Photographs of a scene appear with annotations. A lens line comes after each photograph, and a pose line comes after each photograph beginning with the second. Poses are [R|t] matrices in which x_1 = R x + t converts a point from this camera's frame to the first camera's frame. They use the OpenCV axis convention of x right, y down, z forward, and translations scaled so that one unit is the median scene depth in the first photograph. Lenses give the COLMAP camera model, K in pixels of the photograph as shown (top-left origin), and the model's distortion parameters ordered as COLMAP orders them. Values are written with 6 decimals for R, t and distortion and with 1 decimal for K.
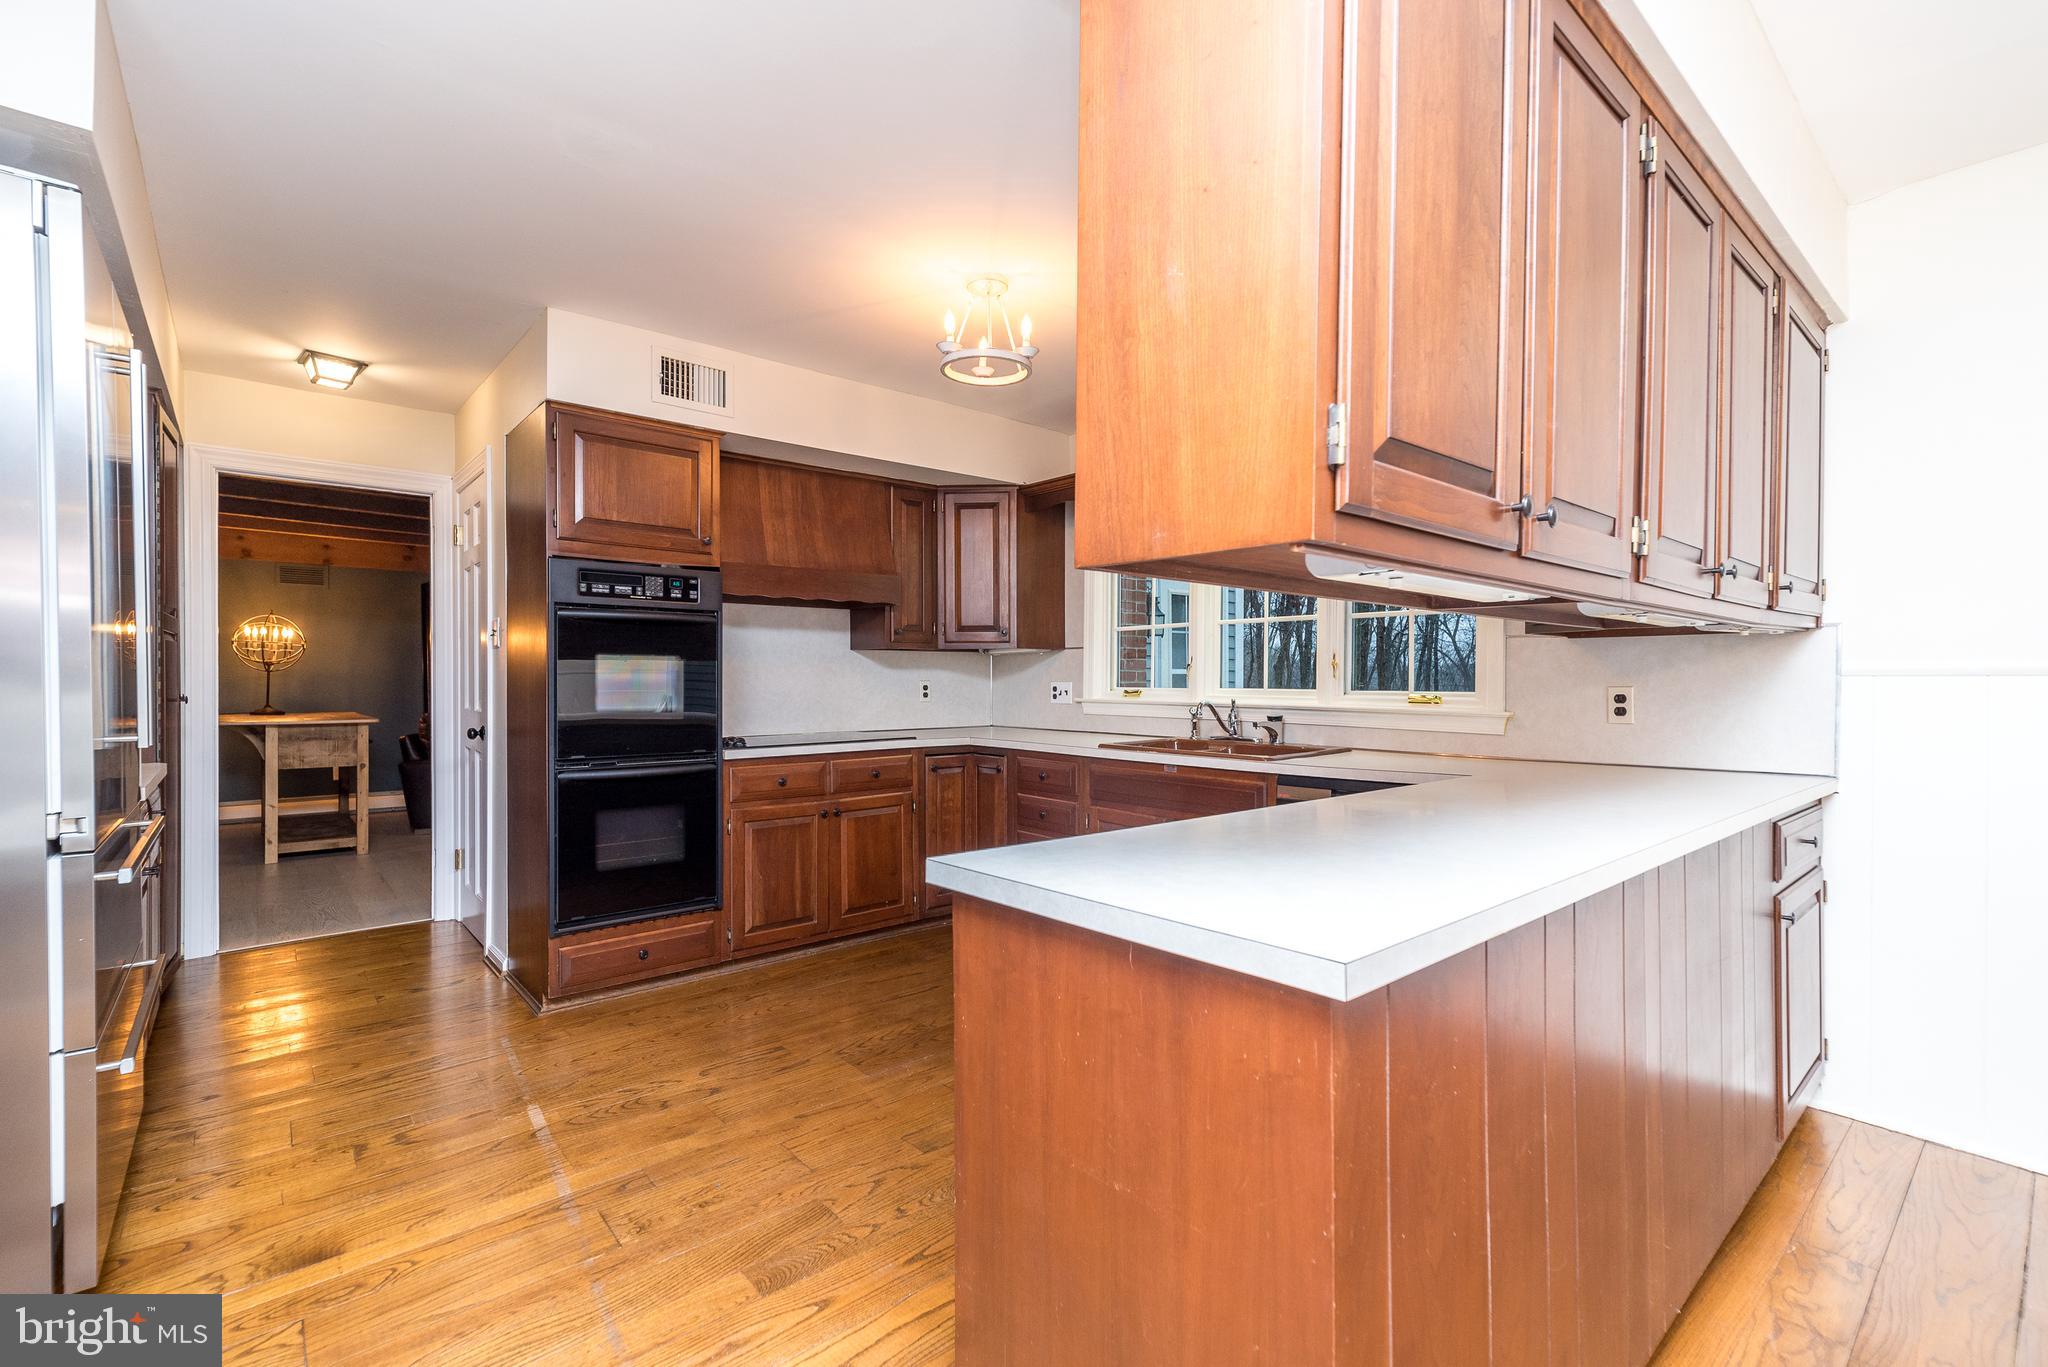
lens RADIAL K [[901.2, 0, 1023.2], [0, 901.2, 687.2], [0, 0, 1]] dist [0.007913, 0.000108]
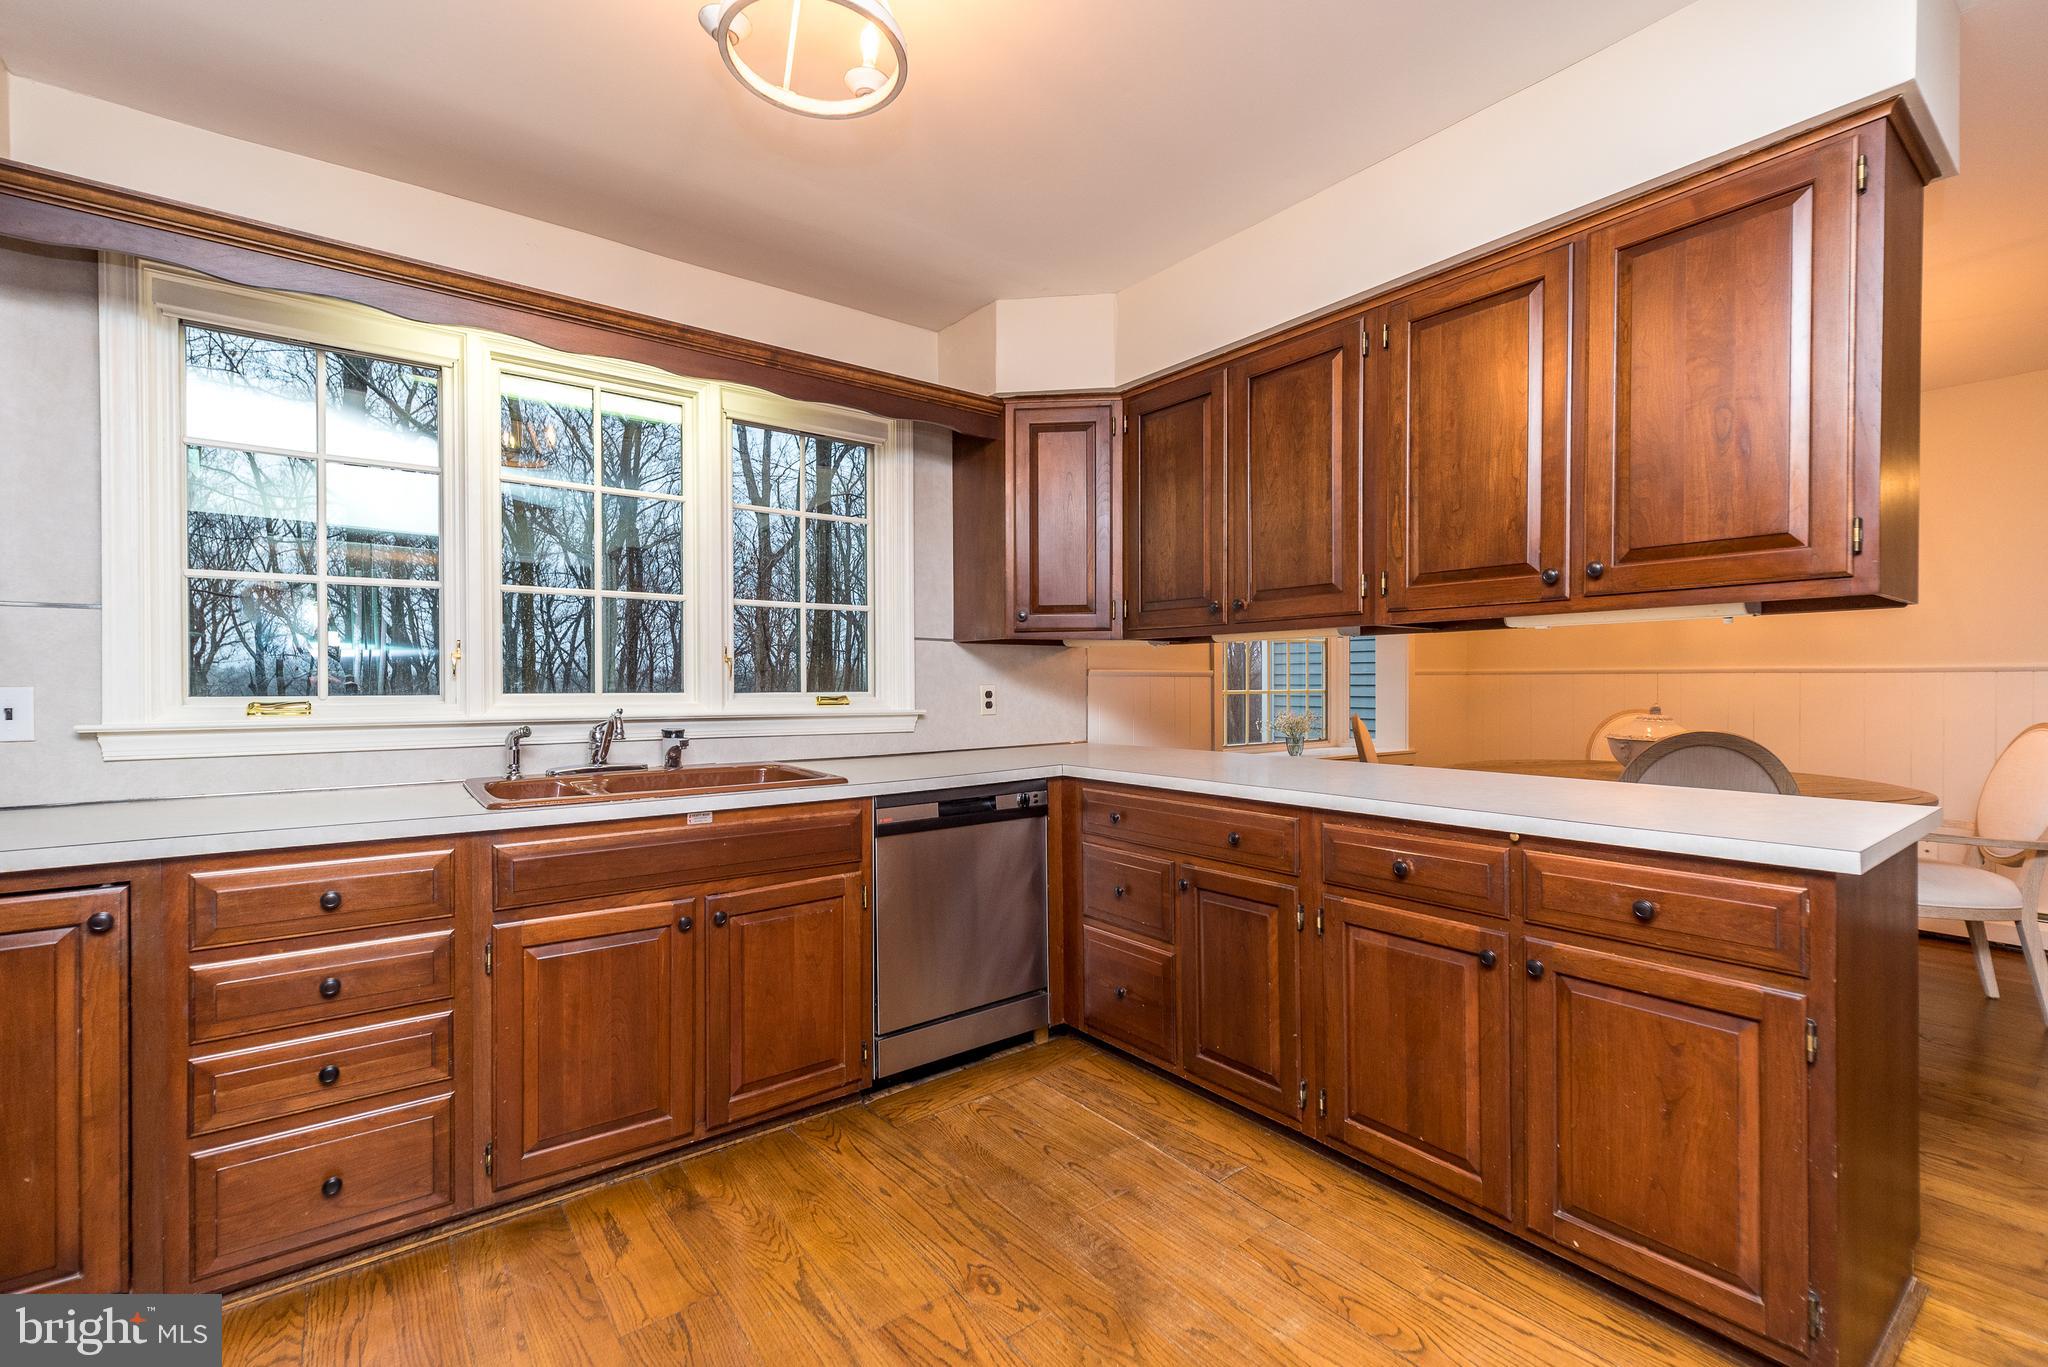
lens RADIAL K [[890.9, 0, 1022.2], [0, 890.9, 687.5], [0, 0, 1]] dist [0.007212, -0.000084]
pose [[0.054887, -0.008641, 0.998455, -0.403618], [0.011538, 0.999901, 0.008020, -0.004419], [-0.998426, 0.011080, 0.054981, 0.654681]]
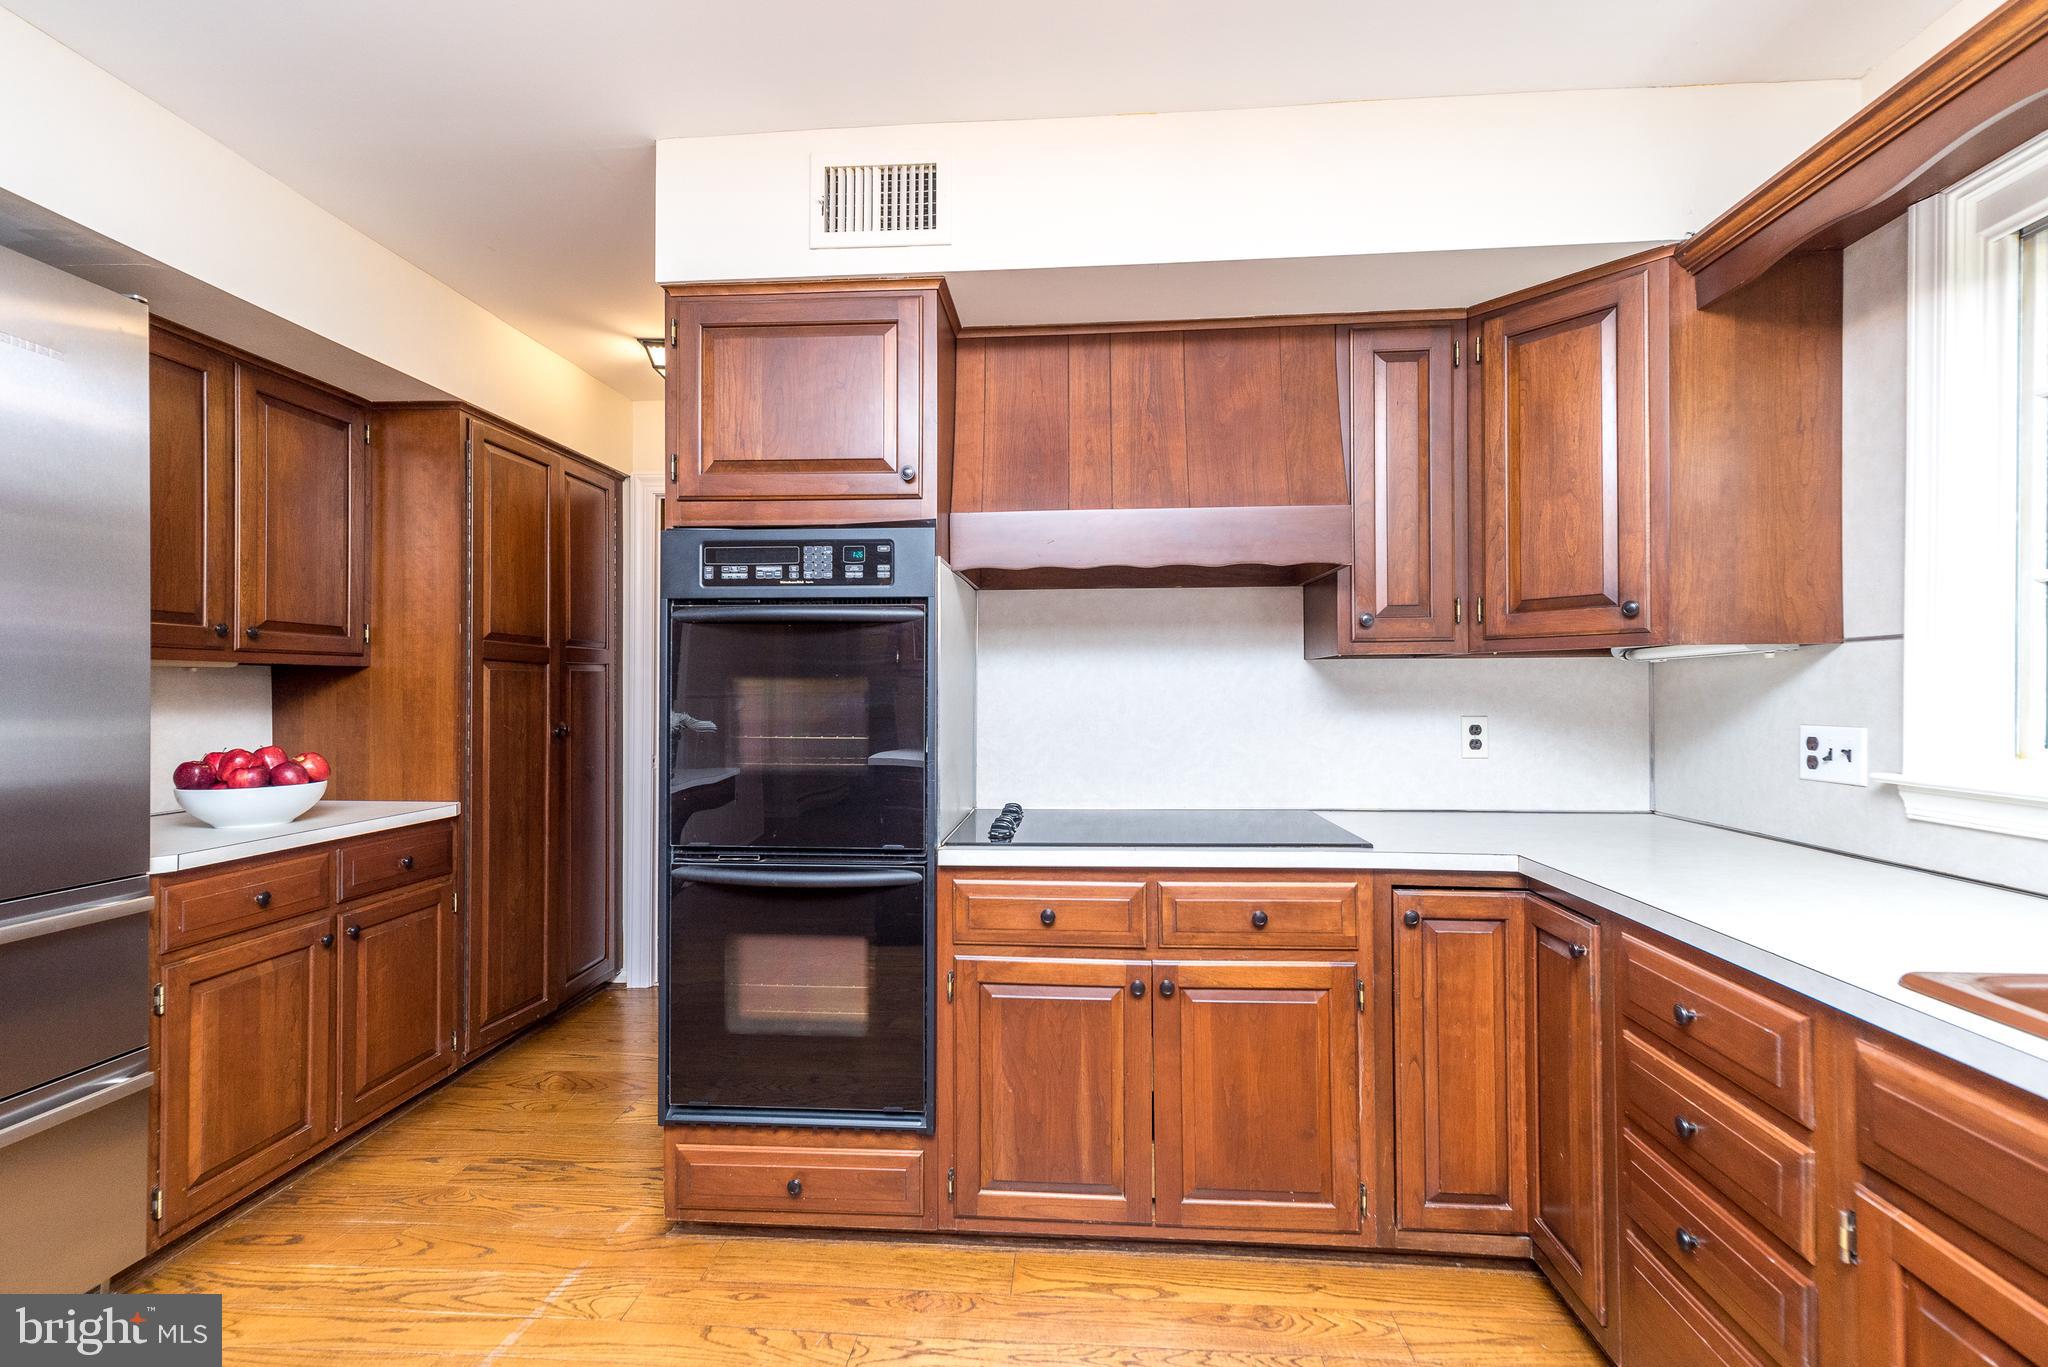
lens RADIAL K [[901.2, 0, 1023.2], [0, 901.2, 687.2], [0, 0, 1]] dist [0.007913, 0.000108]
pose [[0.708647, -0.005195, -0.705544, 0.088582], [-0.004300, 0.999923, -0.011682, -0.020853], [0.705550, 0.011312, 0.708570, 0.594911]]
